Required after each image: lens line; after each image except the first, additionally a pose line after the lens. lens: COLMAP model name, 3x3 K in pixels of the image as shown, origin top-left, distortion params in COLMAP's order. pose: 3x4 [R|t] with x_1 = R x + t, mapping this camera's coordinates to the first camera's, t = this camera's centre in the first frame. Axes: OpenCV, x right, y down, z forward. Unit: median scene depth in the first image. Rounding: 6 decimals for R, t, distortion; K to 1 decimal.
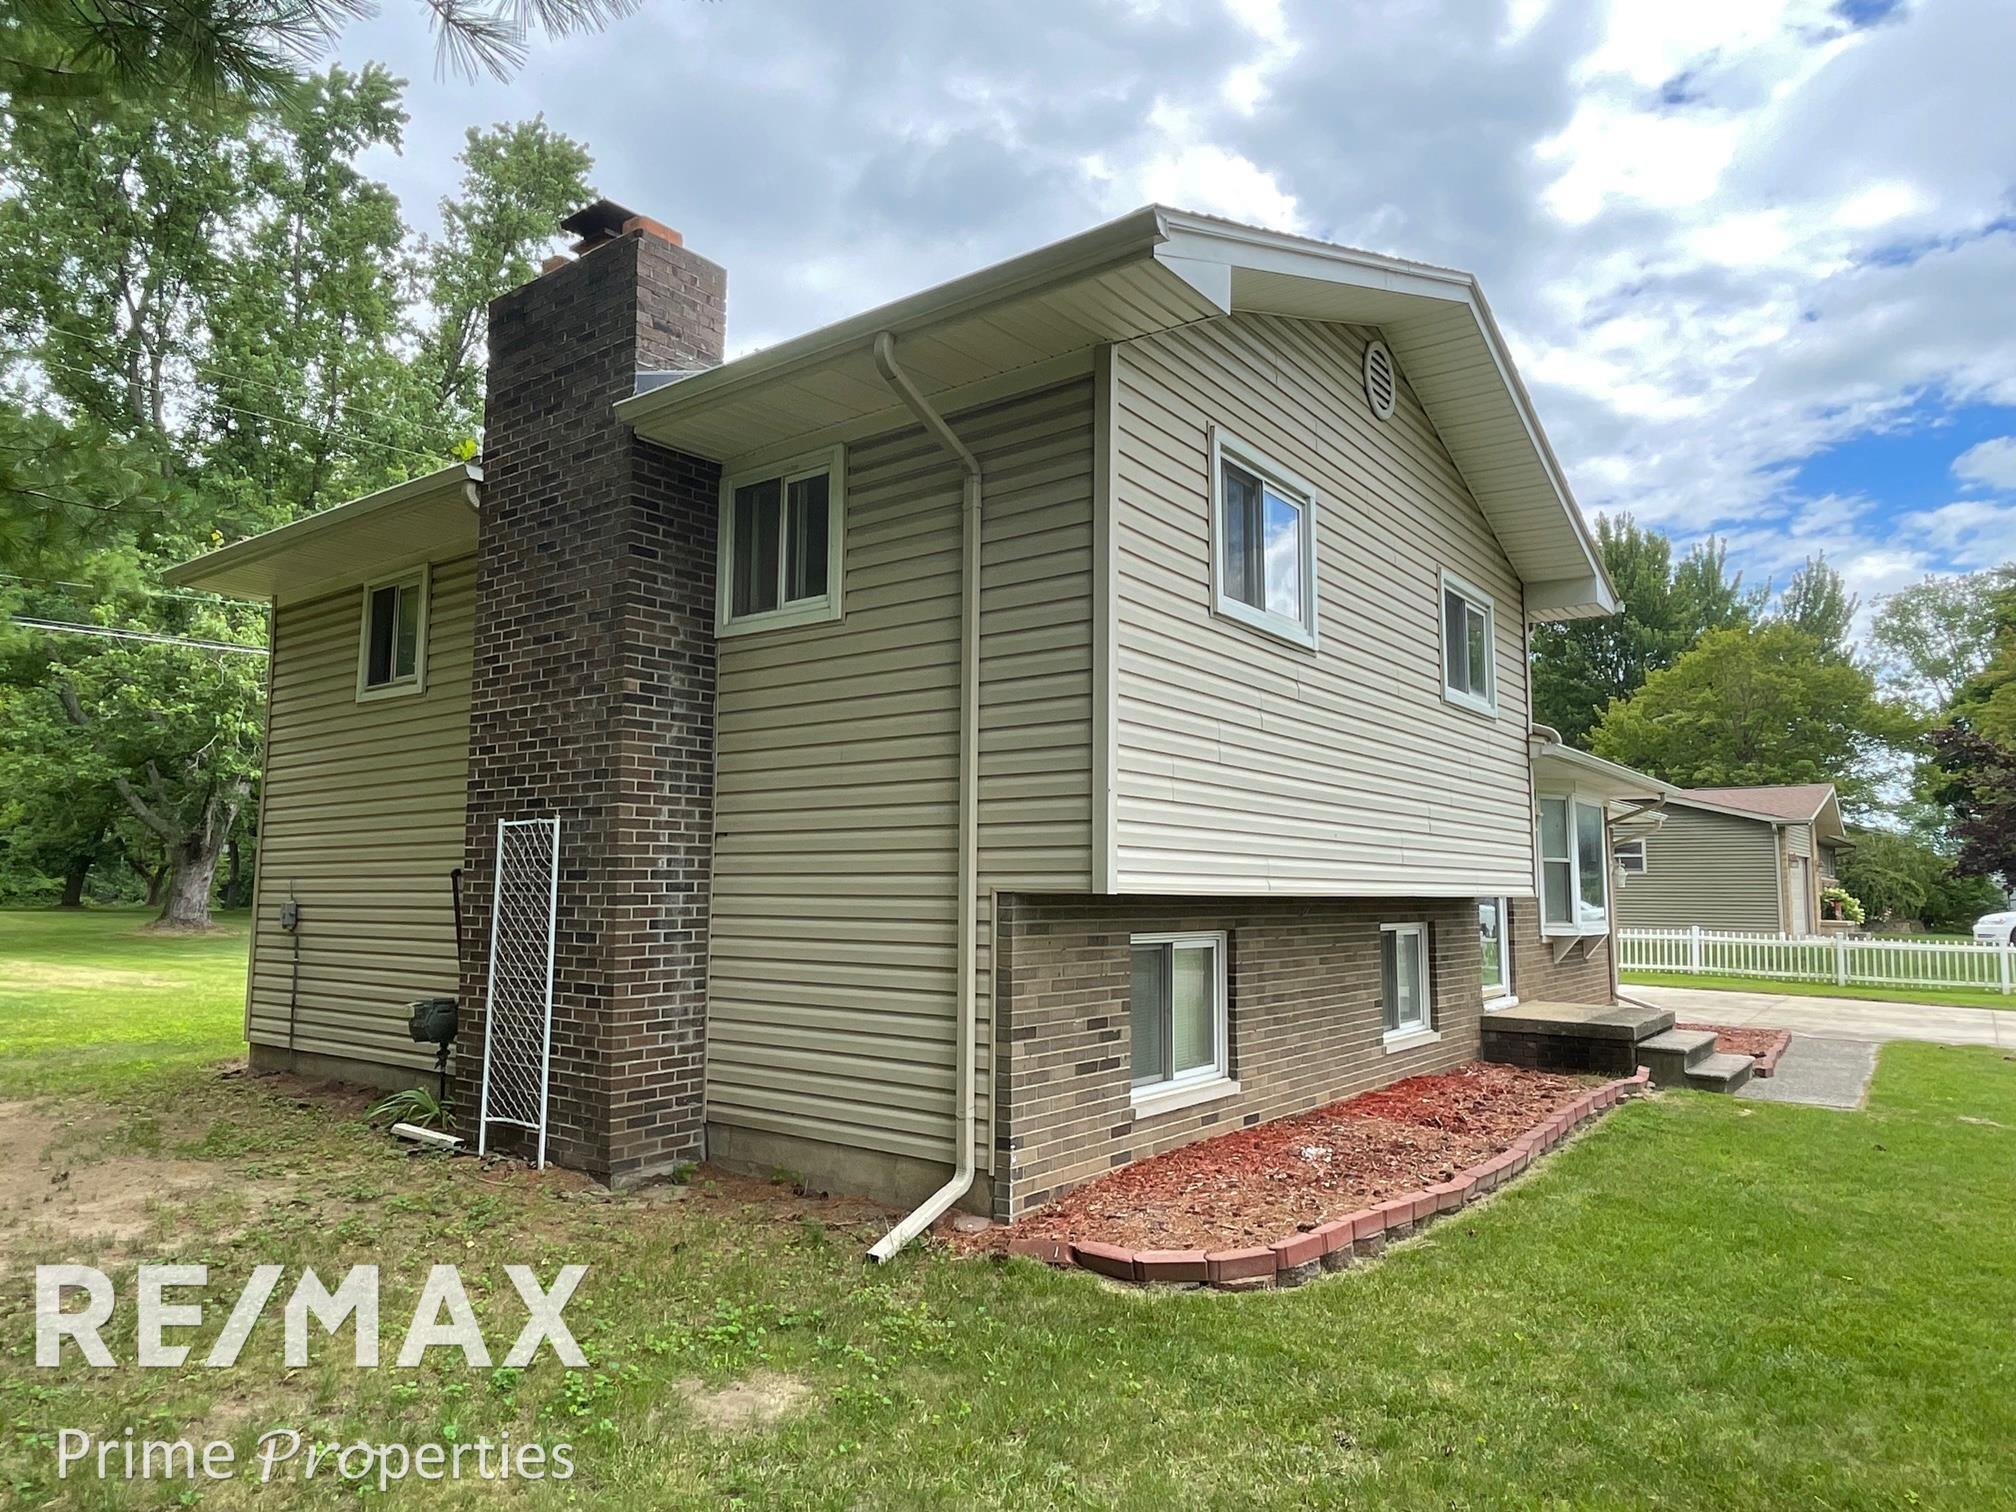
lens RADIAL K [[1274.3, 0, 1006.8], [0, 1274.3, 758.8], [0, 0, 1]] dist [0.000396, -0.002241]
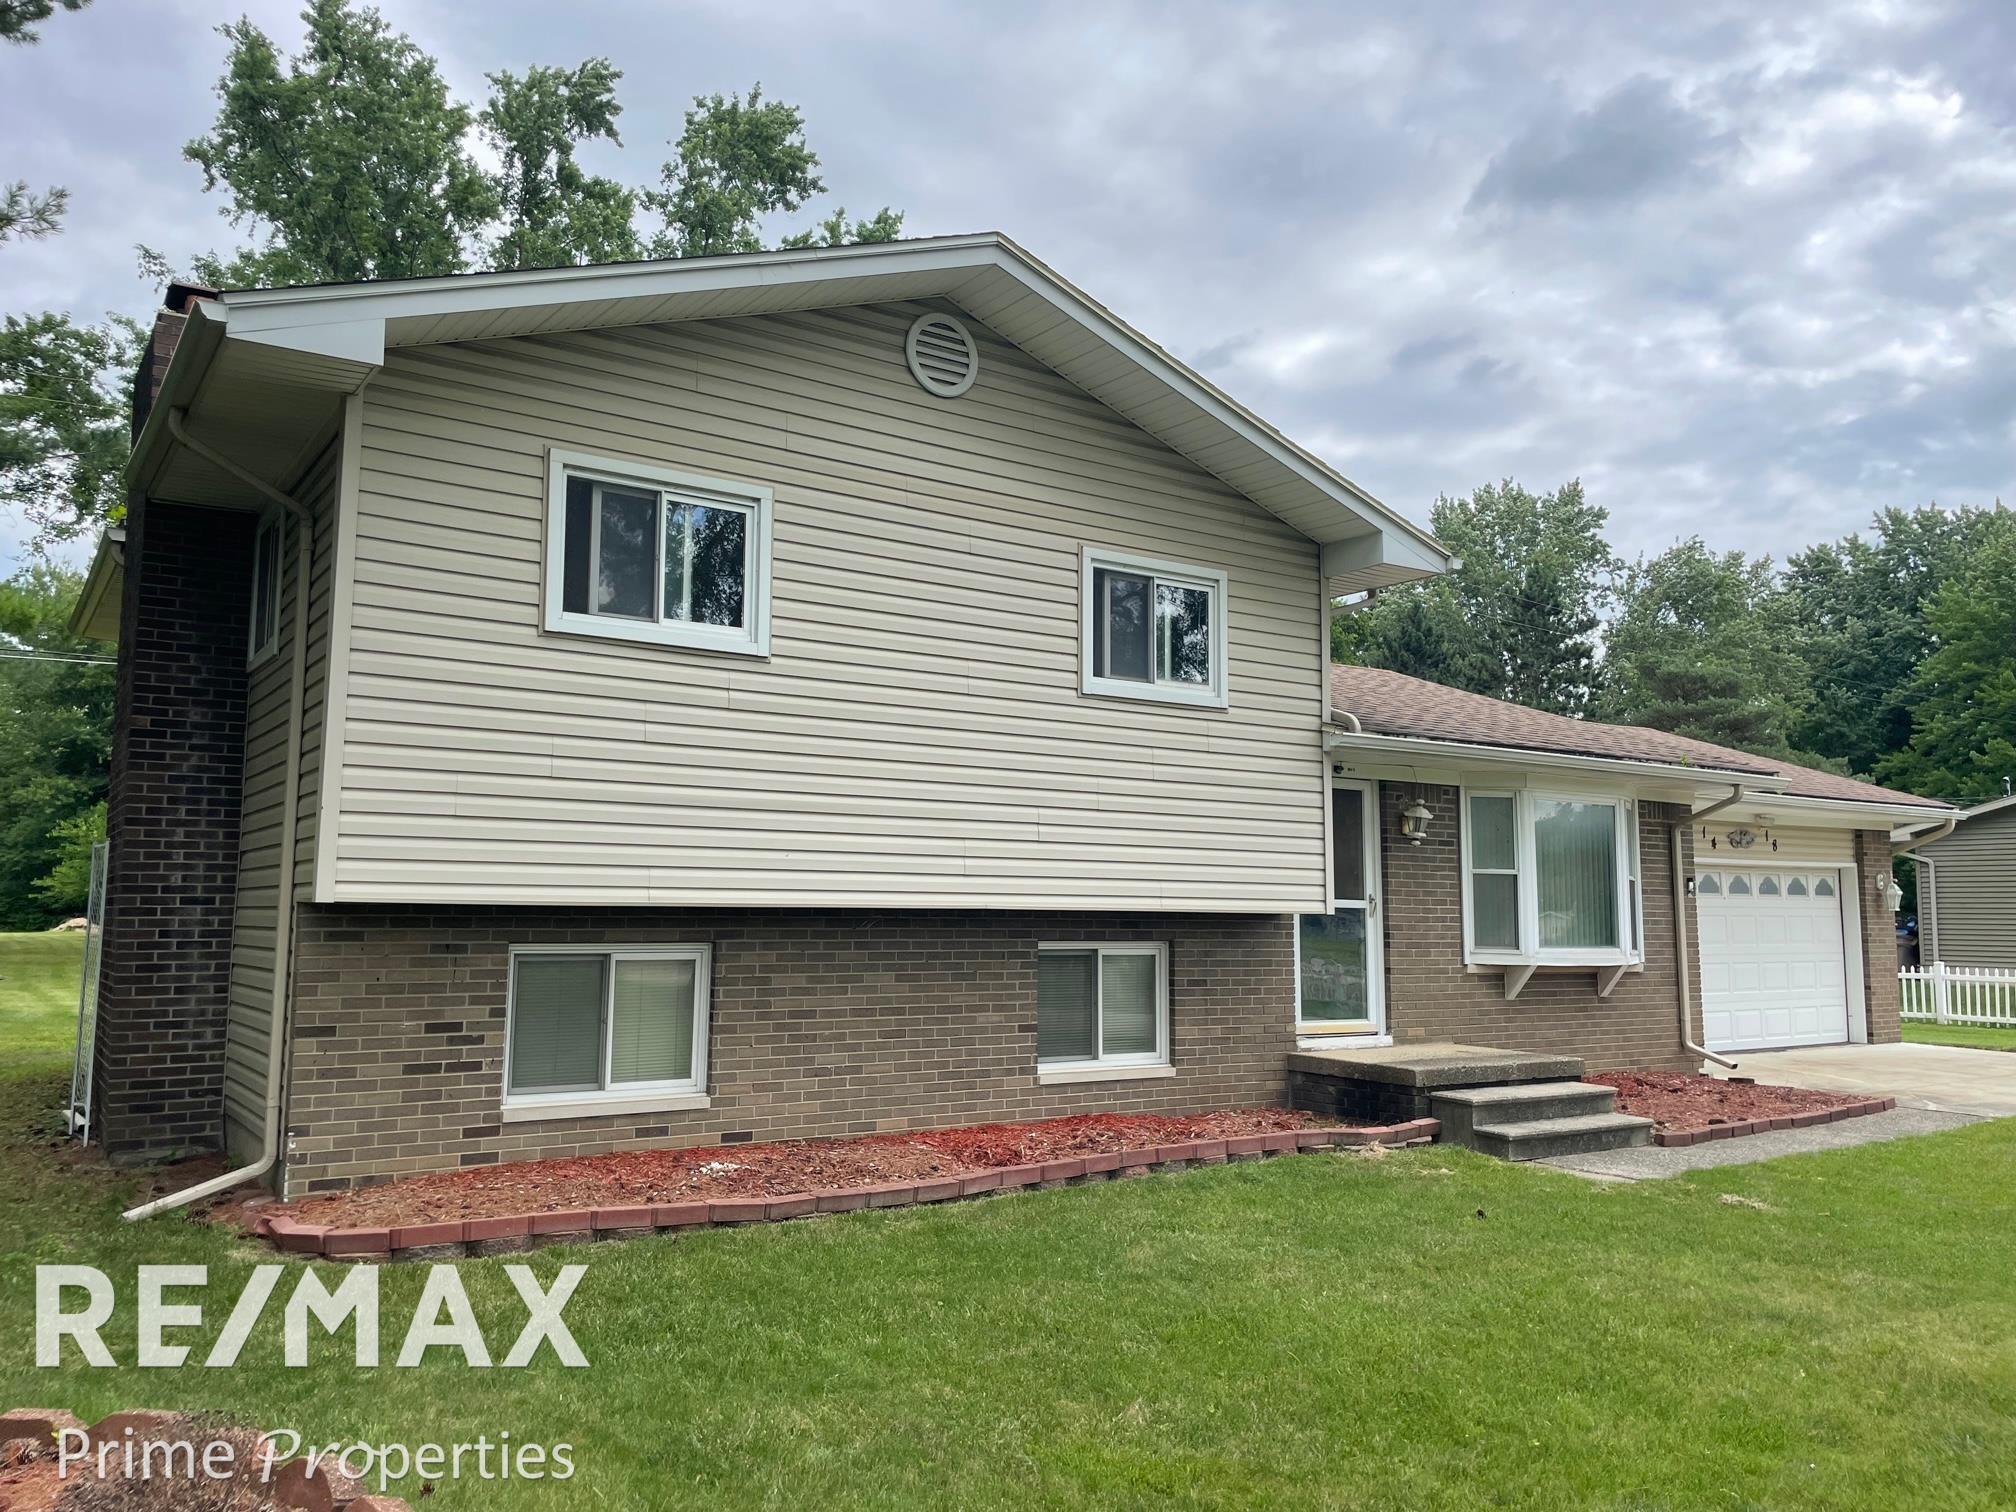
lens RADIAL K [[1530.7, 0, 1007.5], [0, 1530.7, 756.3], [0, 0, 1]] dist [0.056773, -0.067218]
pose [[0.948969, -0.032392, -0.313703, 0.837477], [0.031368, 0.999473, -0.008310, 0.008146], [0.313807, -0.001954, 0.949485, -0.057911]]
